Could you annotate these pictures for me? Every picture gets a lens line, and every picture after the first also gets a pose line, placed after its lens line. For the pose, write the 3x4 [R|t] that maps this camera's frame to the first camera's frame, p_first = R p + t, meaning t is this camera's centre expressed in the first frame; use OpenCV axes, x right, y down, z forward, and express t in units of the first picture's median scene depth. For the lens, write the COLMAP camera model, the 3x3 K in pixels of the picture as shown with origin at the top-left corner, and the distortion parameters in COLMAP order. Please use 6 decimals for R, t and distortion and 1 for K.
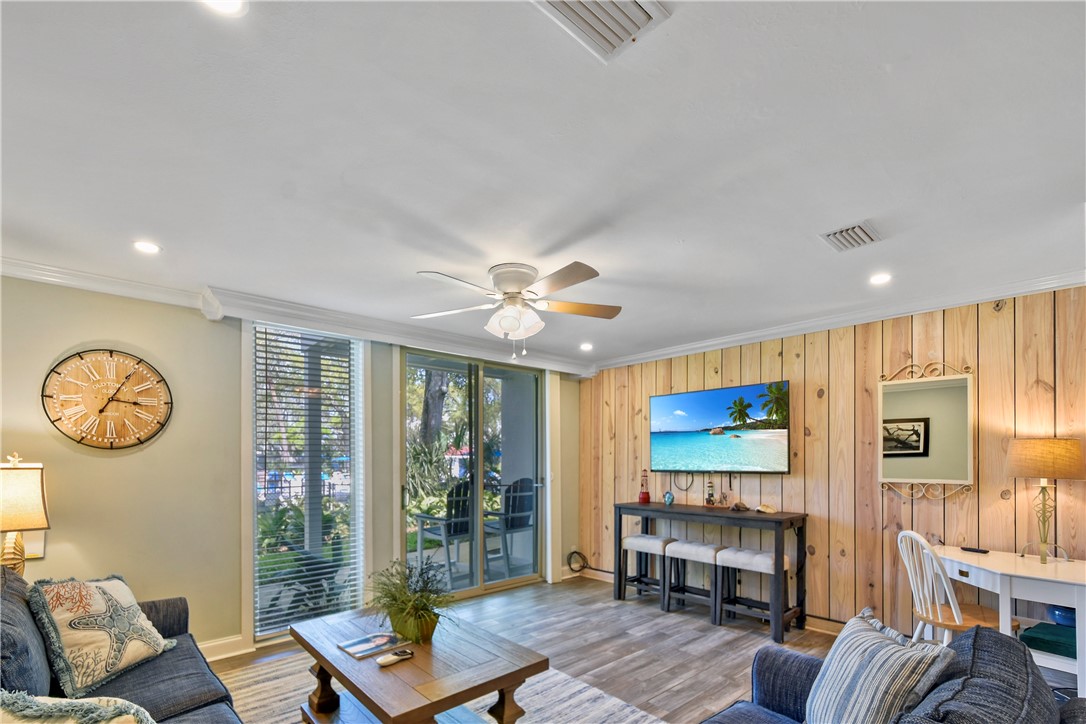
lens RADIAL K [[489.2, 0, 539.9], [0, 489.2, 457.1], [0, 0, 1]] dist [-0.003304, -0.000434]
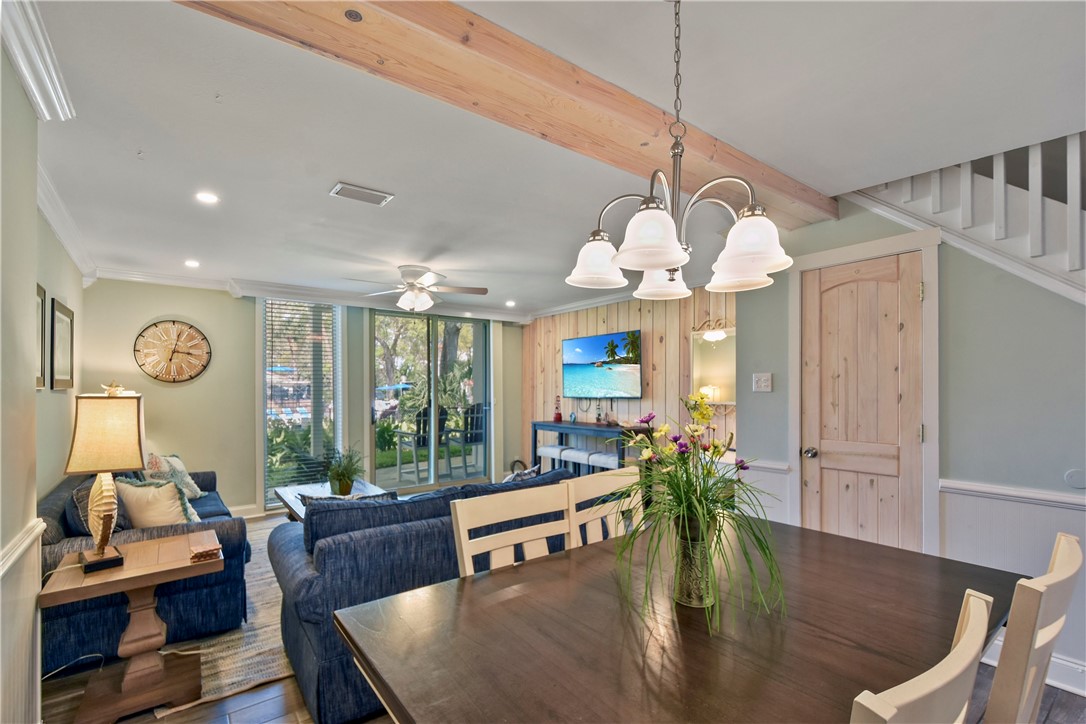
lens RADIAL K [[493.6, 0, 548.7], [0, 493.6, 385.6], [0, 0, 1]] dist [-0.000282, -0.000152]
pose [[0.996600, -0.002684, -0.082346, 0.336749], [0.002638, 0.999996, -0.000666, -0.001257], [0.082347, 0.000447, 0.996604, -0.359422]]
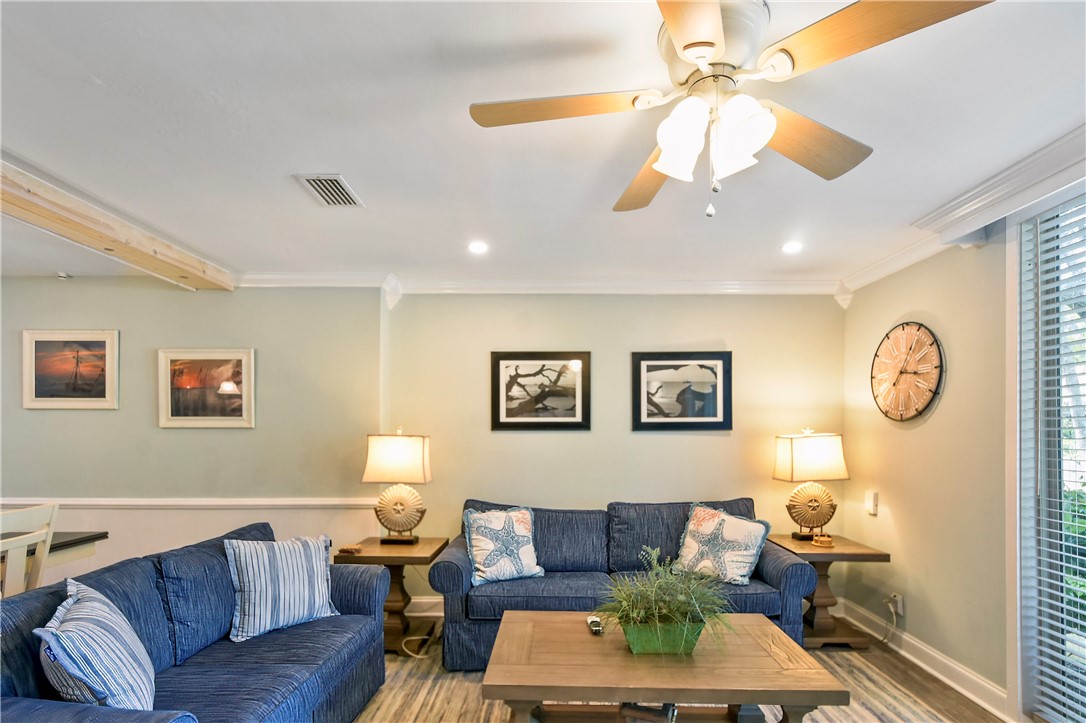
lens RADIAL K [[489.4, 0, 551.0], [0, 489.4, 434.5], [0, 0, 1]] dist [0.001237, -0.000083]
pose [[-0.684167, 0.001018, -0.729325, 0.249168], [0.000306, 0.999999, 0.001109, 0.006218], [0.729325, 0.000536, -0.684167, 0.813430]]
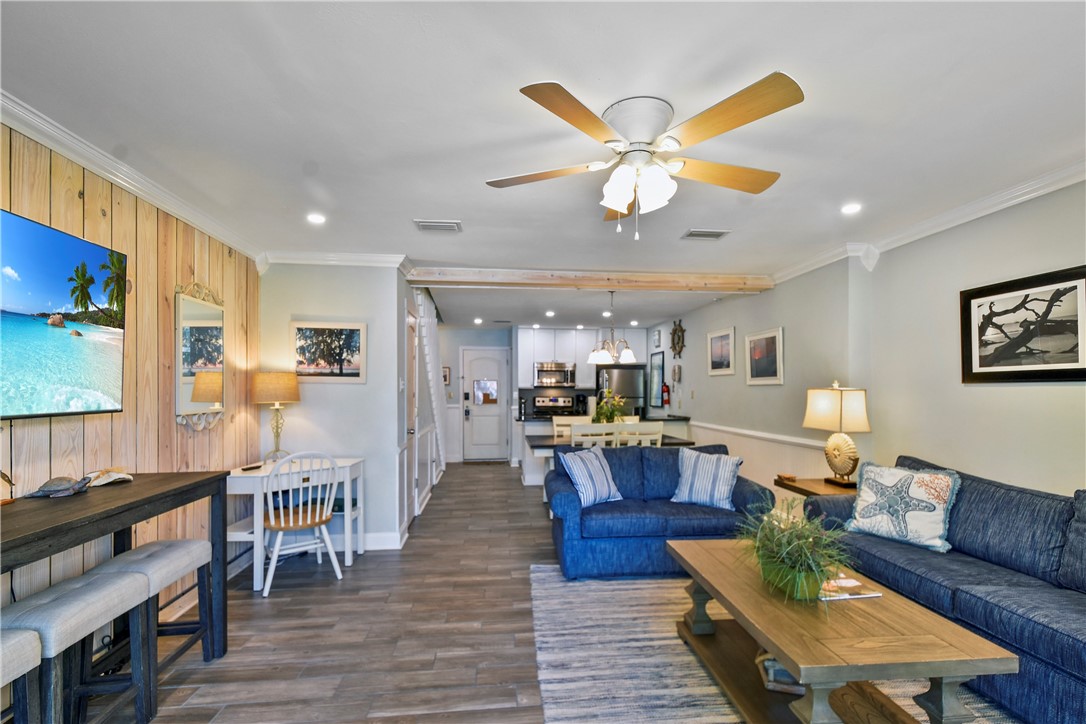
lens RADIAL K [[493.6, 0, 548.7], [0, 493.6, 385.6], [0, 0, 1]] dist [-0.000282, -0.000152]
pose [[-0.802170, 0.008969, 0.597028, -0.255078], [0.002442, 0.999928, -0.011741, 0.010919], [-0.597090, -0.007960, -0.802134, 1.118539]]
